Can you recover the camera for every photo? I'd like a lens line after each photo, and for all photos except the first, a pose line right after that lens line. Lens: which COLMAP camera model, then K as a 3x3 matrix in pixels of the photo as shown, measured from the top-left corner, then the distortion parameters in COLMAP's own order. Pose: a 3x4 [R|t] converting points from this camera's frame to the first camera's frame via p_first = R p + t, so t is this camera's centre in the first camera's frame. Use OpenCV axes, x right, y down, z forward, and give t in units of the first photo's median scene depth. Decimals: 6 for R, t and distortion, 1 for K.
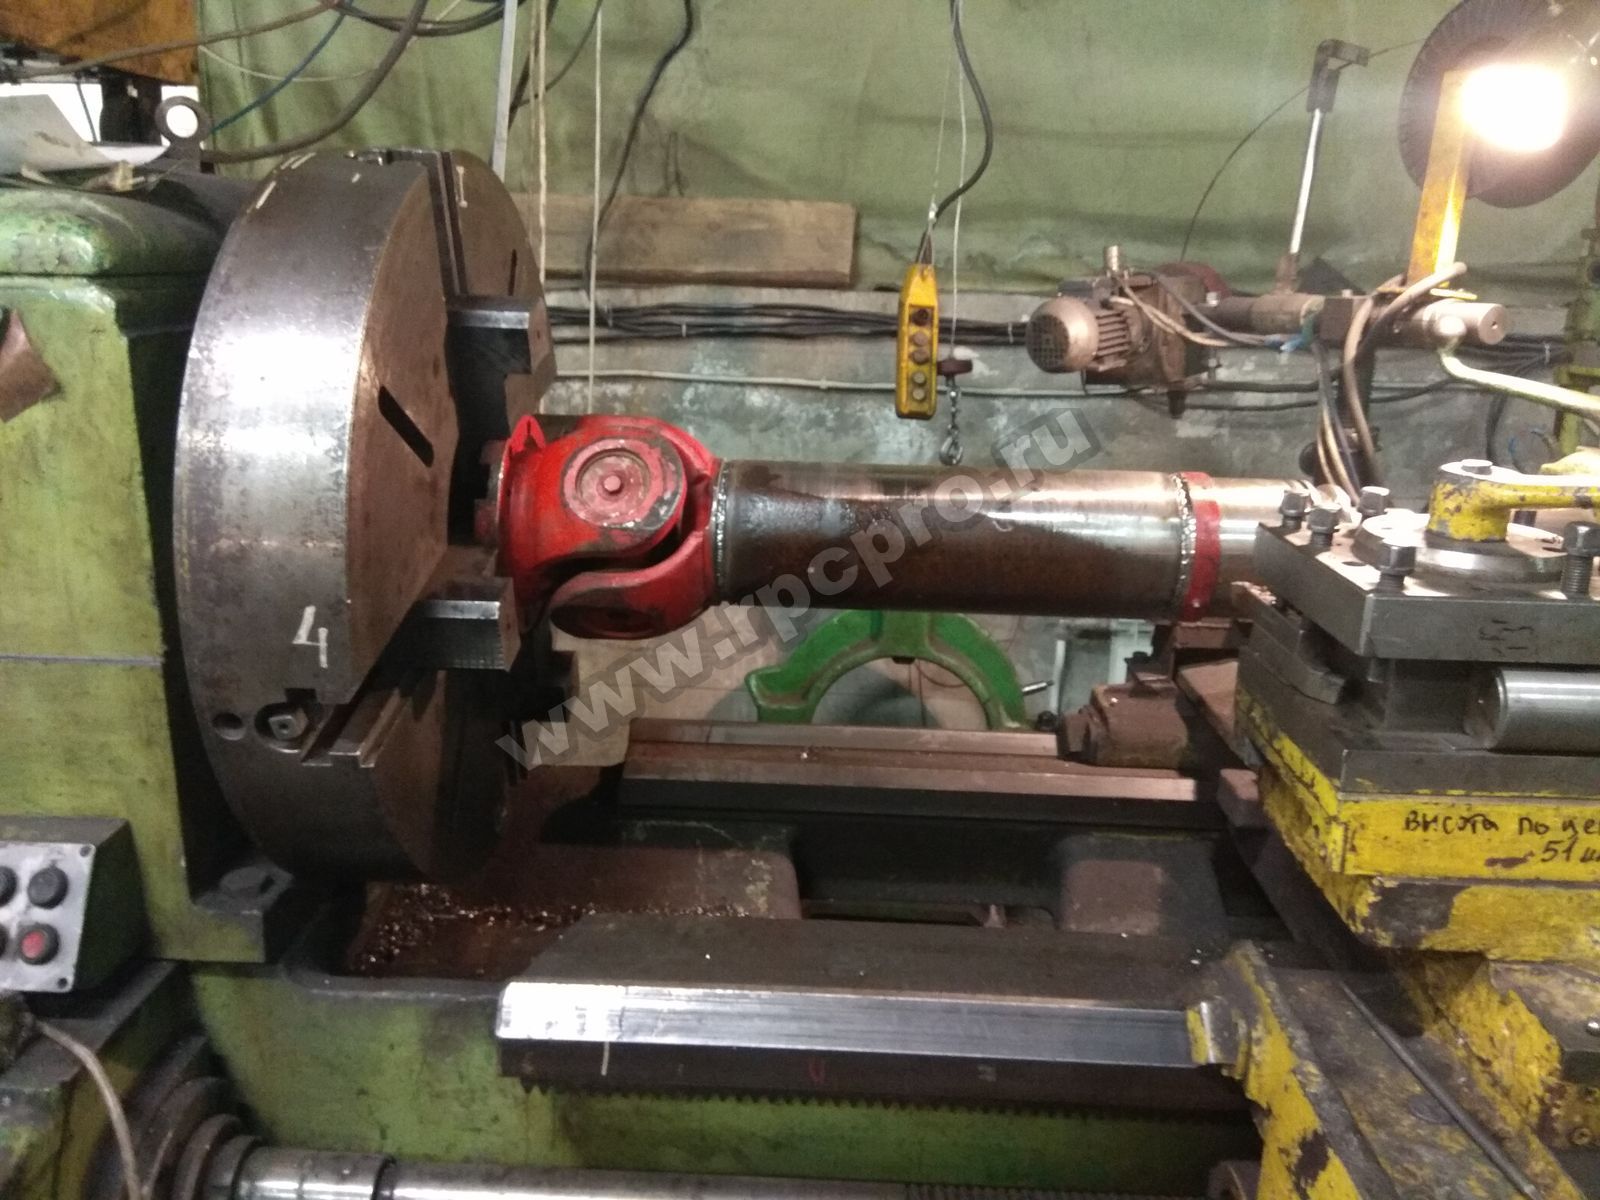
lens RADIAL K [[1200.7, 0, 800.0], [0, 1200.7, 600.0], [0, 0, 1]] dist [0.083514, -0.144583]
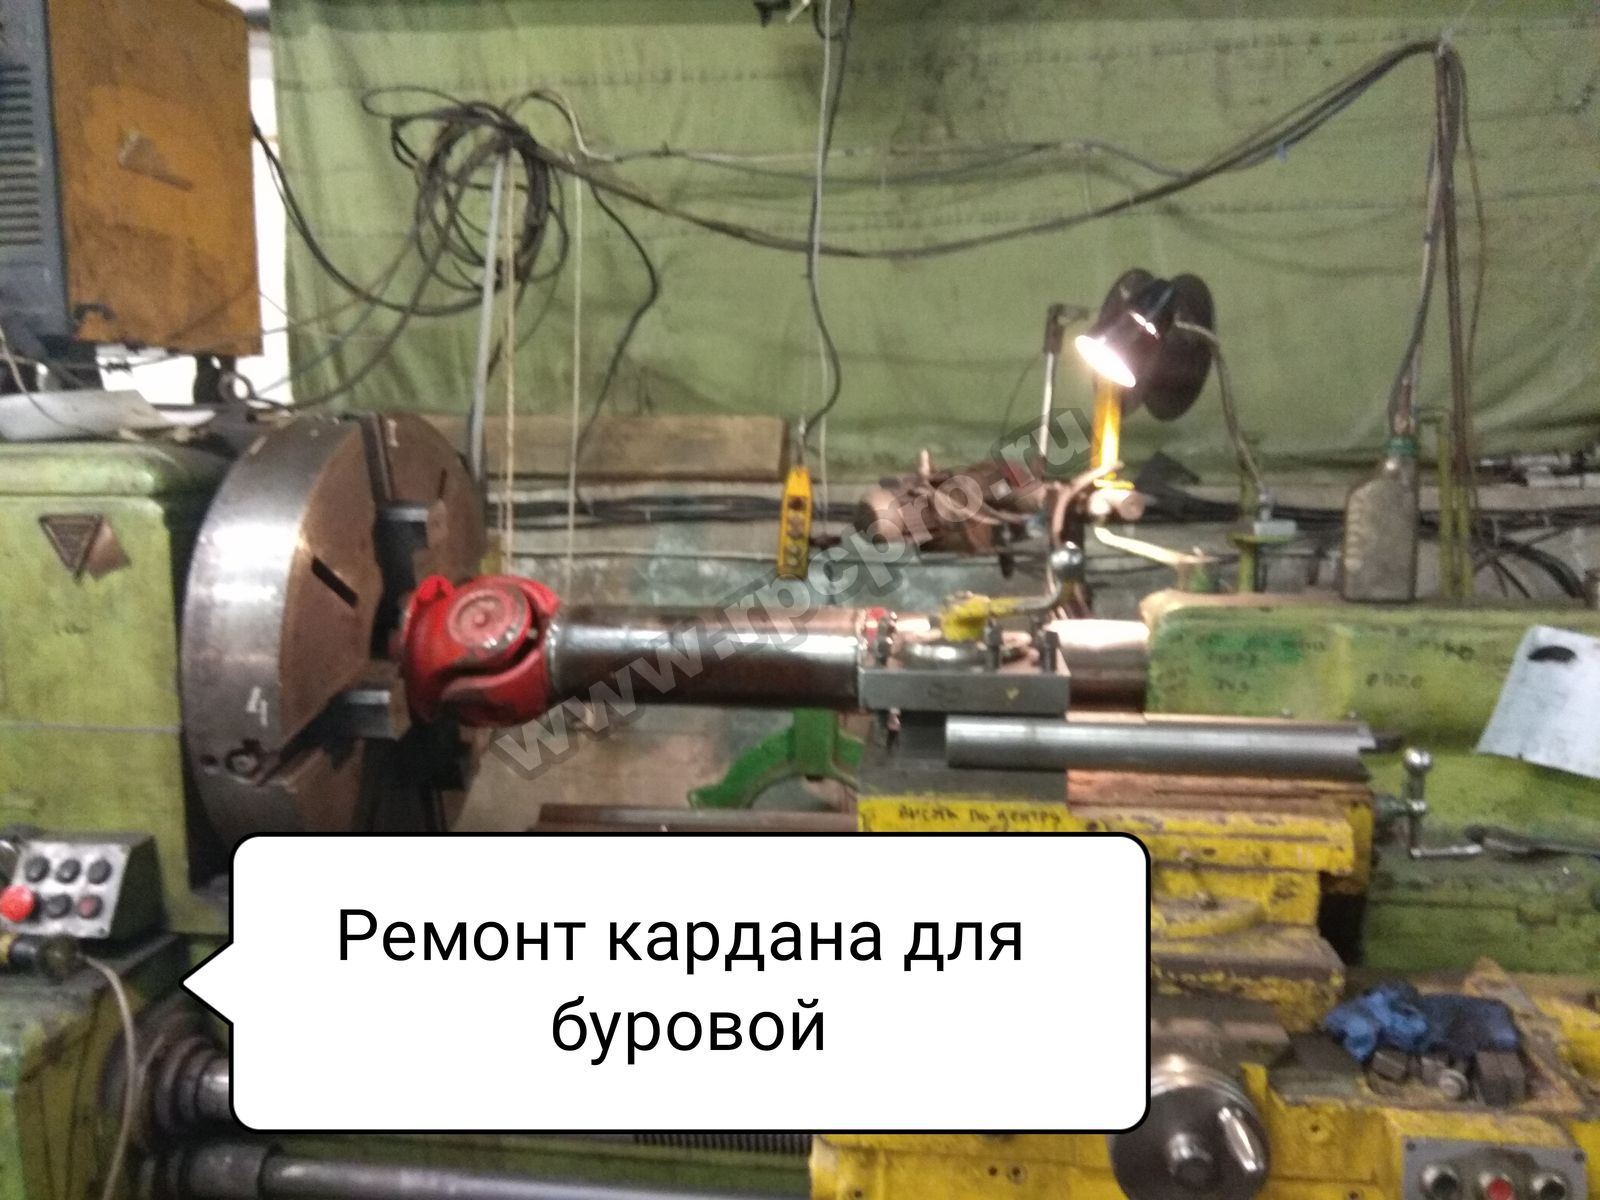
lens RADIAL K [[1170.8, 0, 800.0], [0, 1170.8, 600.0], [0, 0, 1]] dist [0.072839, -0.150153]
pose [[0.996841, -0.012596, -0.078416, 0.362085], [0.001100, 0.989438, -0.144953, 0.094583], [0.079414, 0.144409, 0.986326, -0.429793]]
